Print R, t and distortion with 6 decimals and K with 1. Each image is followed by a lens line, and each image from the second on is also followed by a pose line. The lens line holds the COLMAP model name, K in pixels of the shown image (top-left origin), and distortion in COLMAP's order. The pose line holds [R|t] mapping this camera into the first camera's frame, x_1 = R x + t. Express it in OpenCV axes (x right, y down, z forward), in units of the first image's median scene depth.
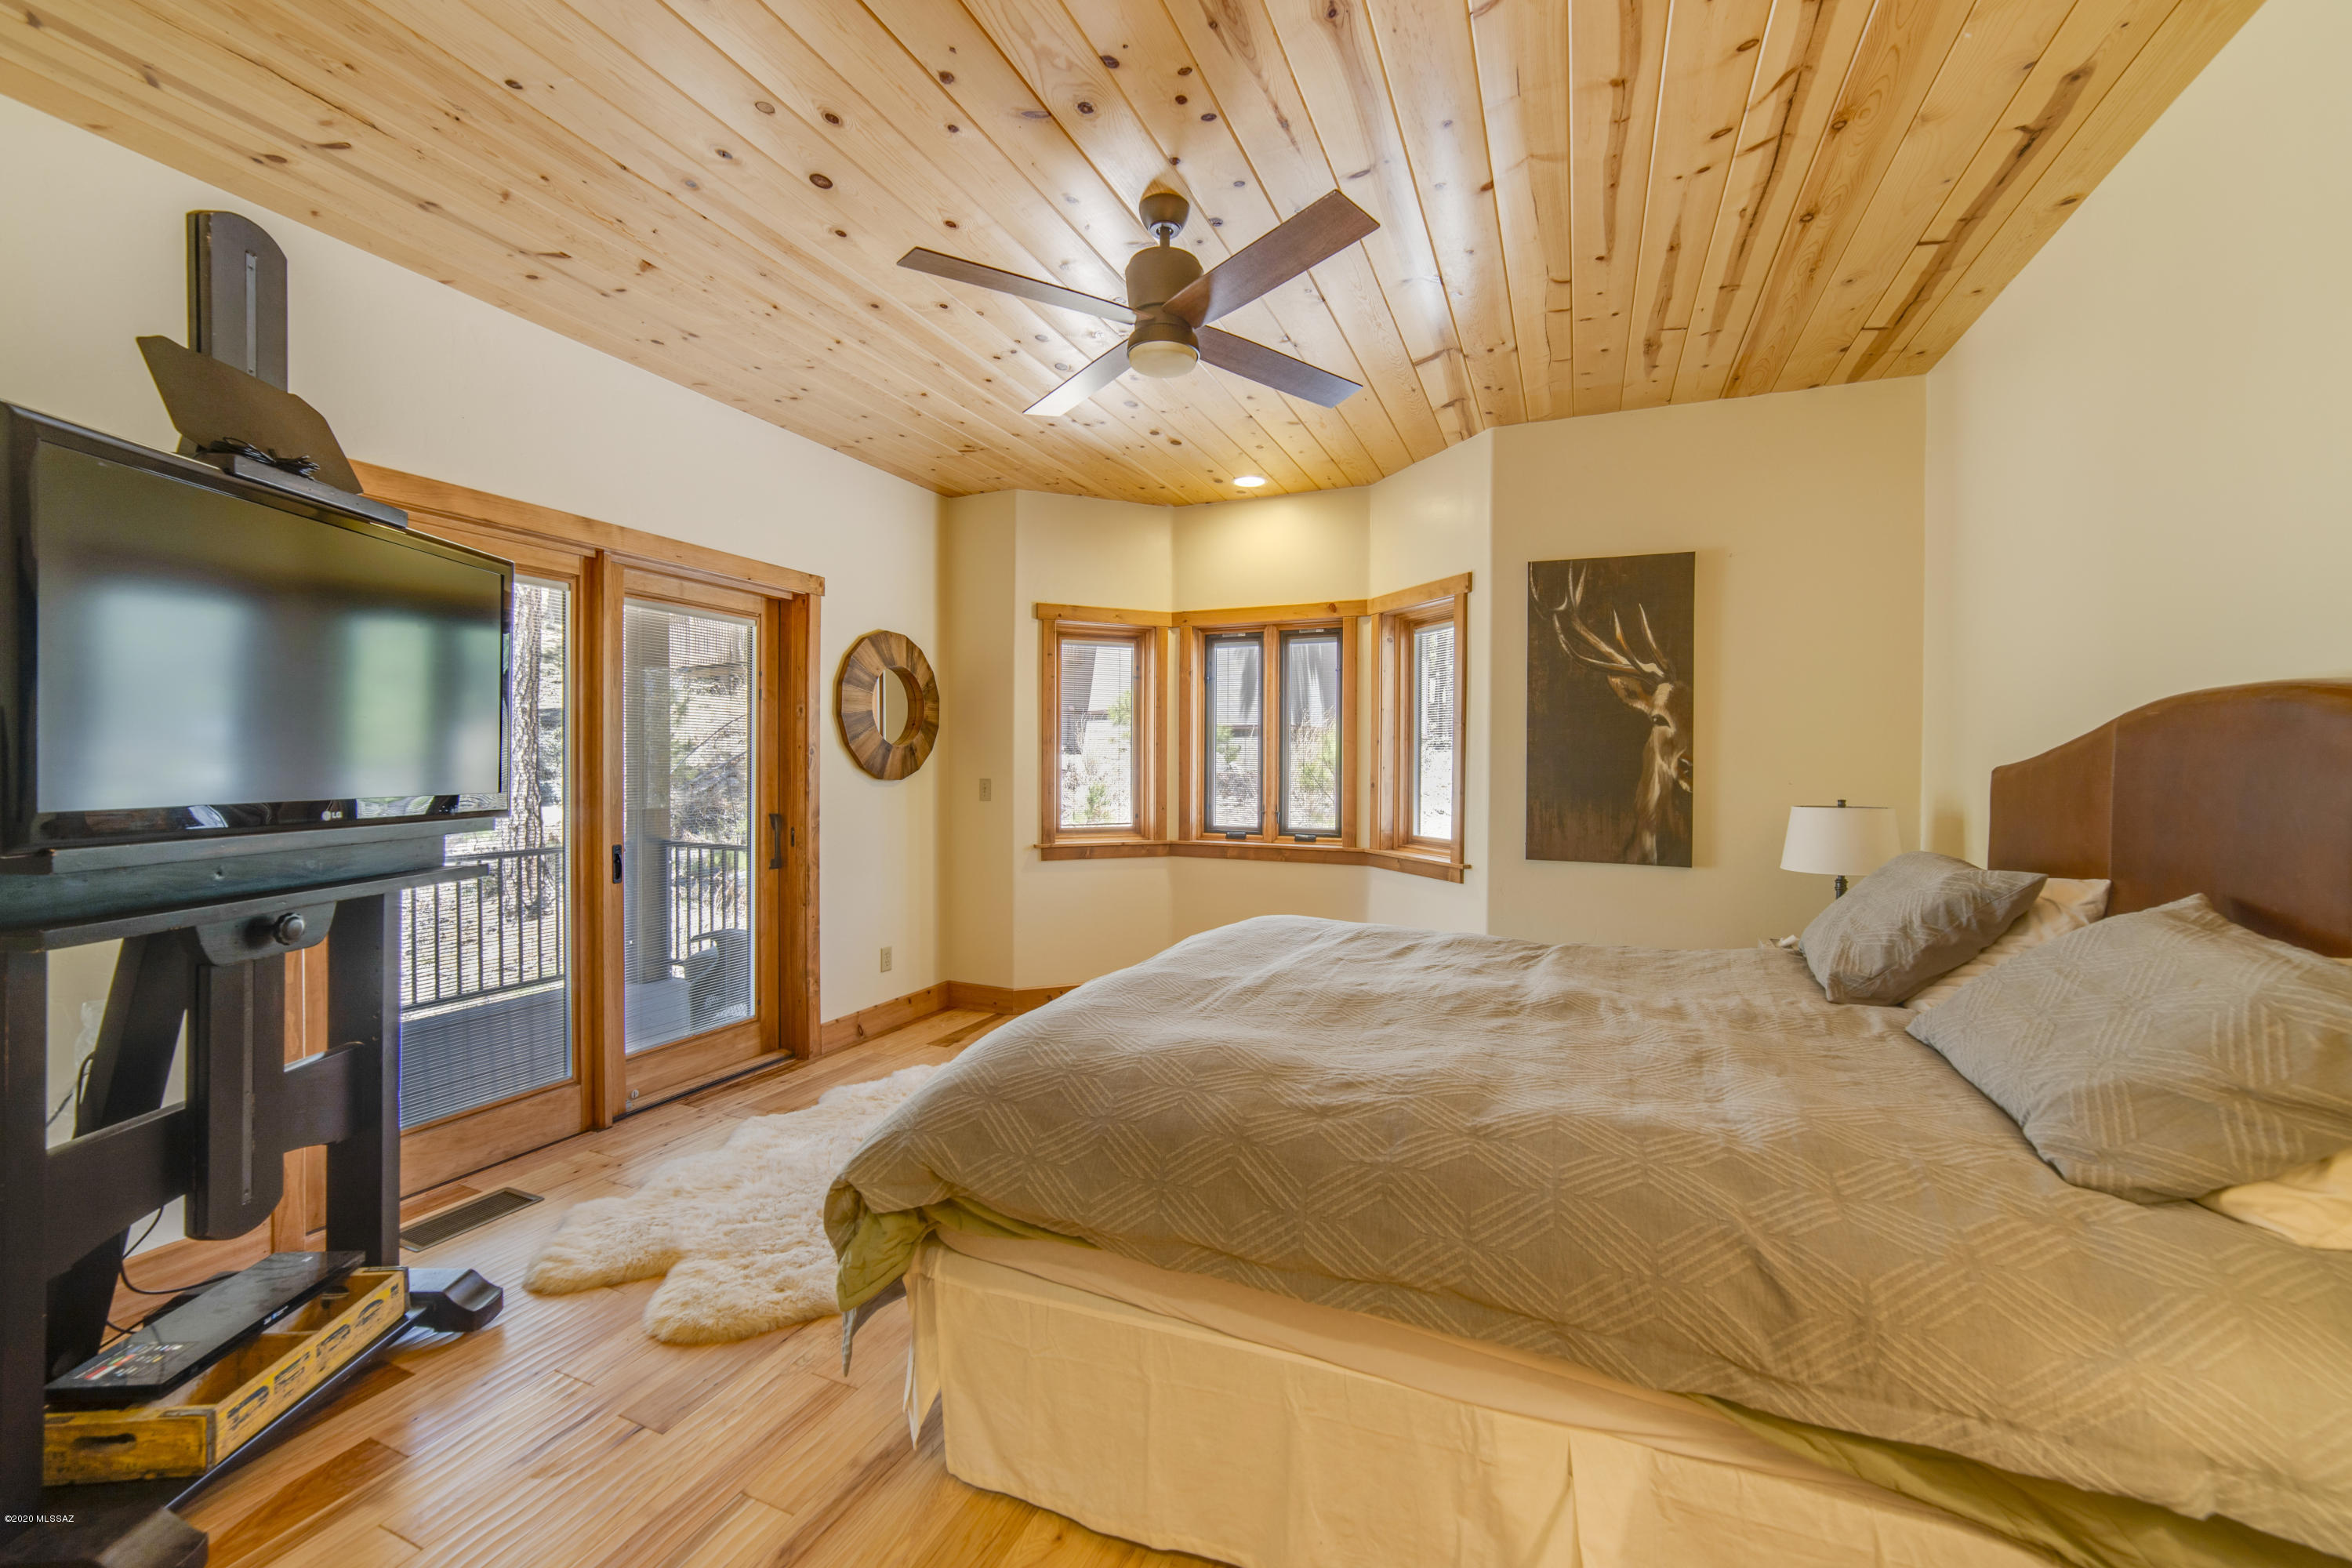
lens RADIAL K [[920.6, 0, 1178.1], [0, 920.6, 775.7], [0, 0, 1]] dist [-0.013828, 0.002715]
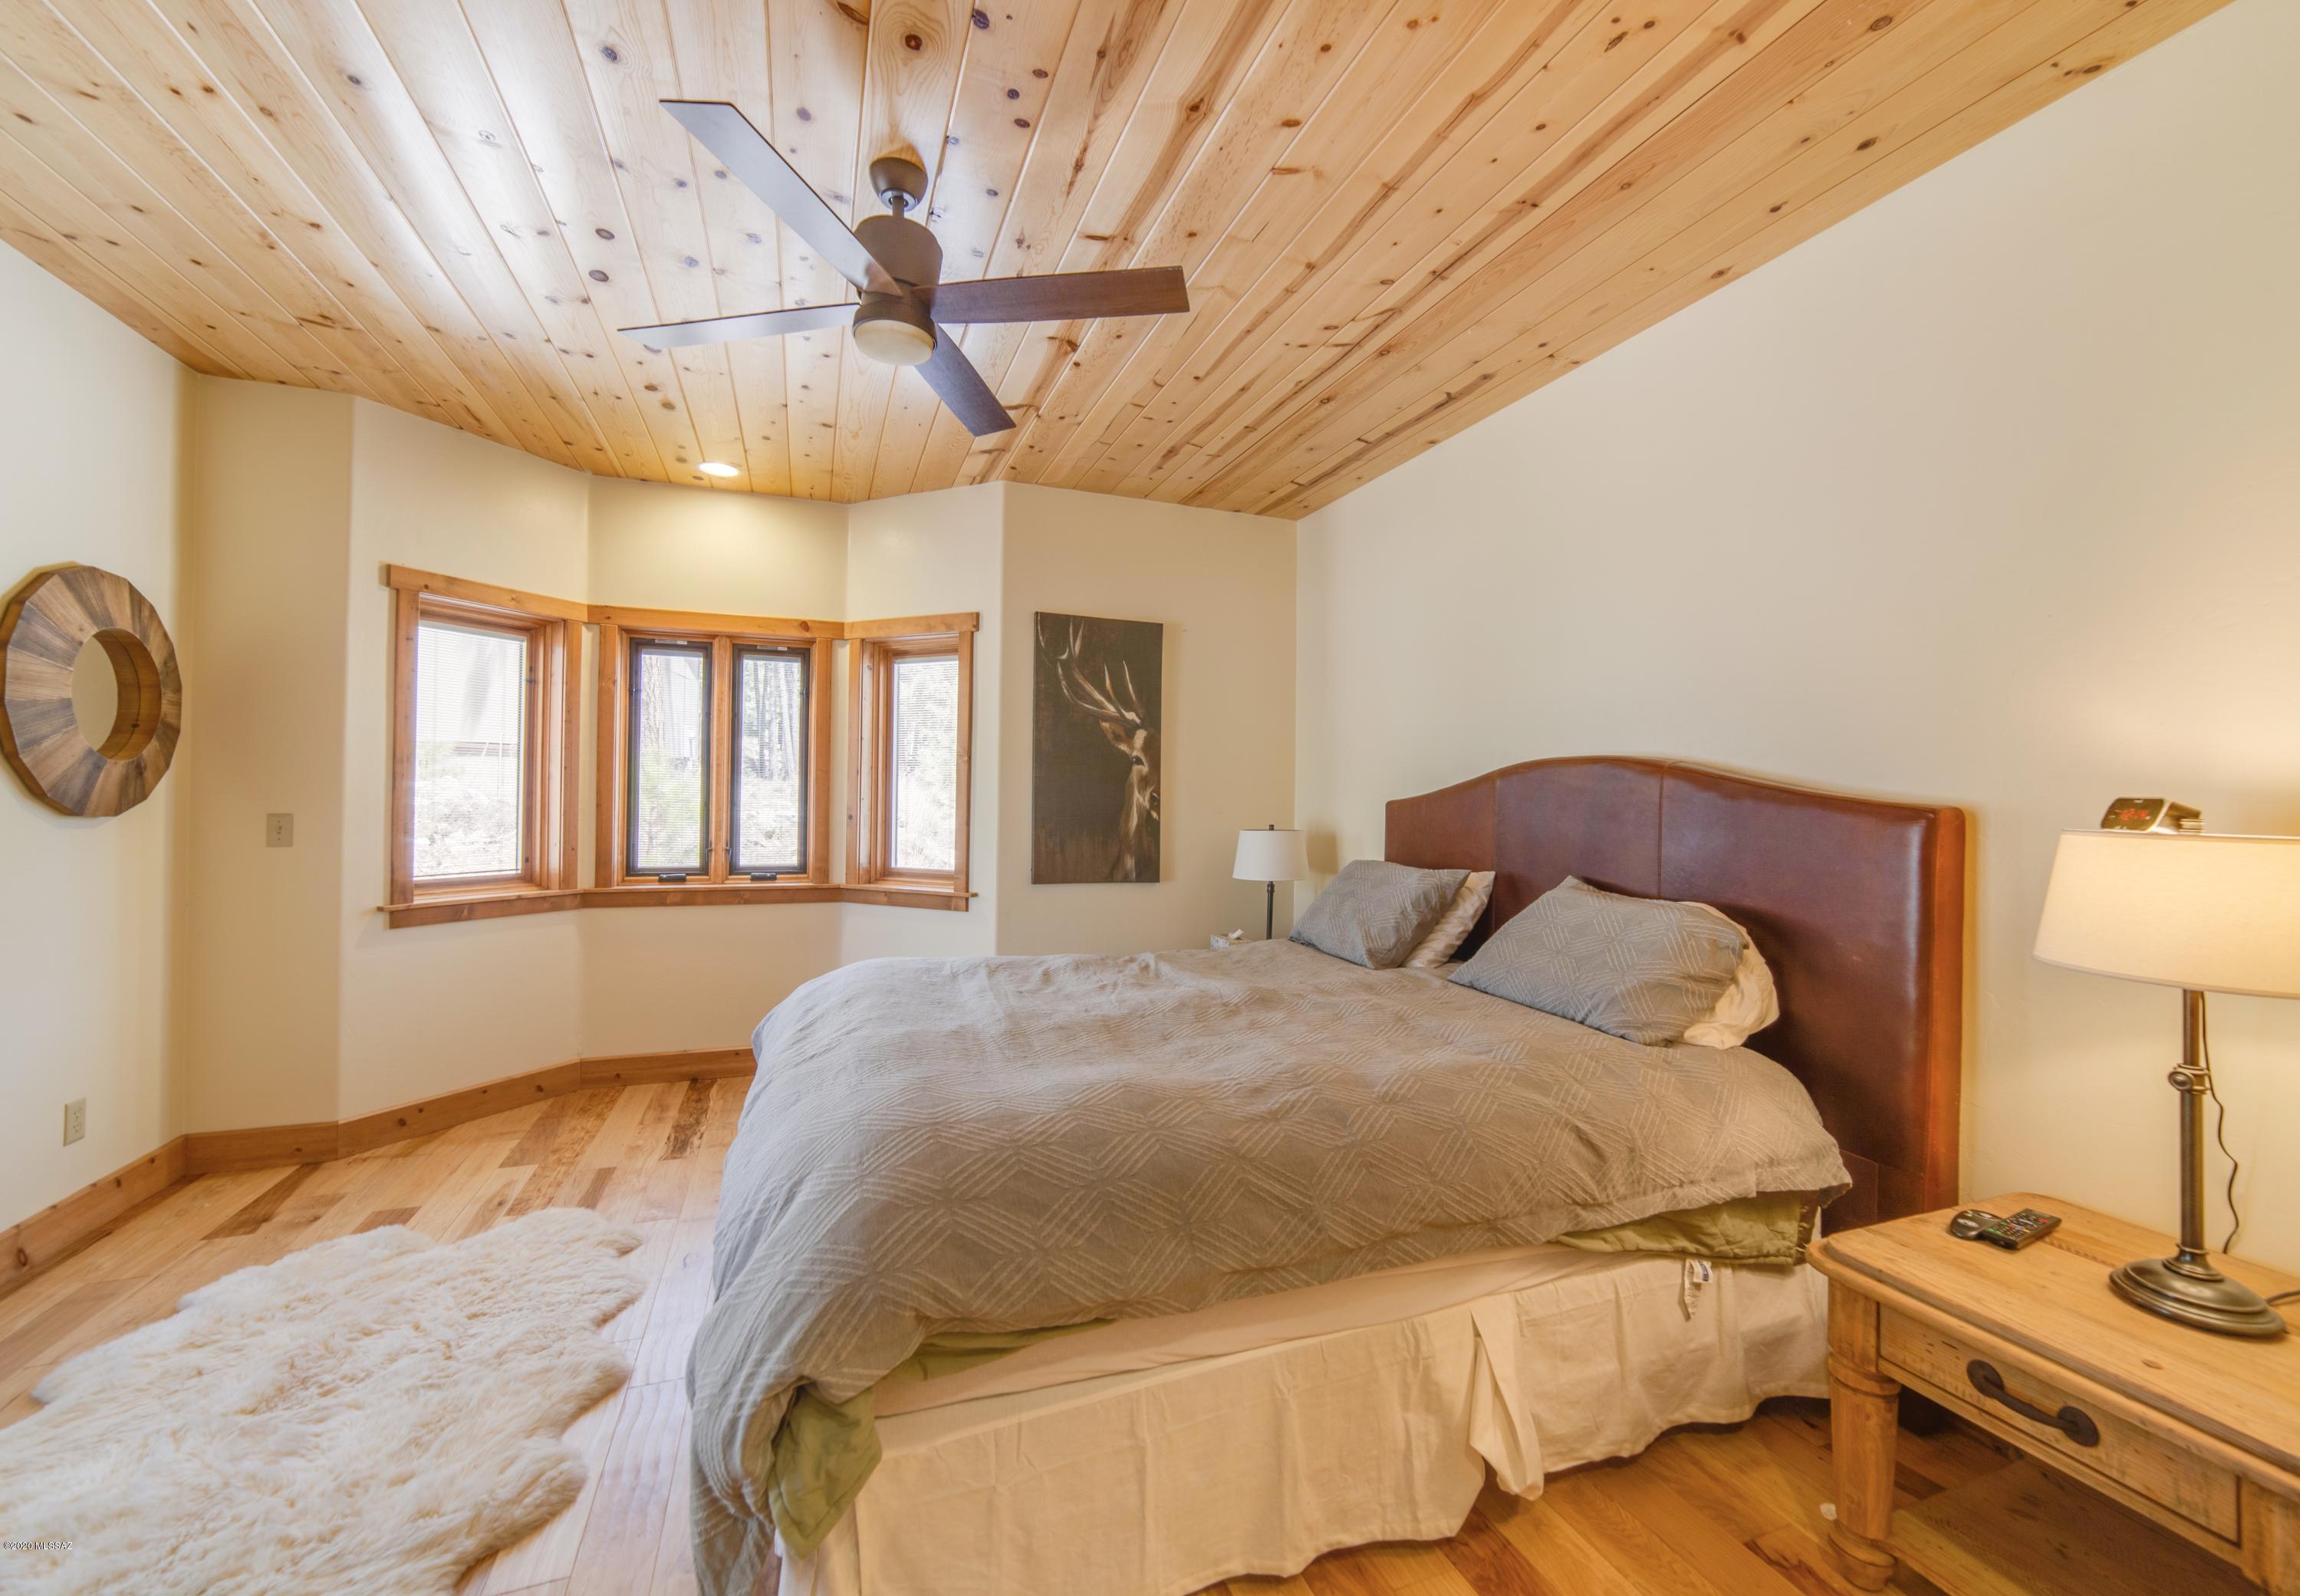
lens RADIAL K [[918.5, 0, 1160.3], [0, 918.5, 790.6], [0, 0, 1]] dist [-0.012074, 0.003909]
pose [[0.720240, 0.008835, 0.693668, -0.283324], [0.001666, 0.999894, -0.014464, -0.003733], [-0.693723, 0.011573, 0.720149, 0.119055]]
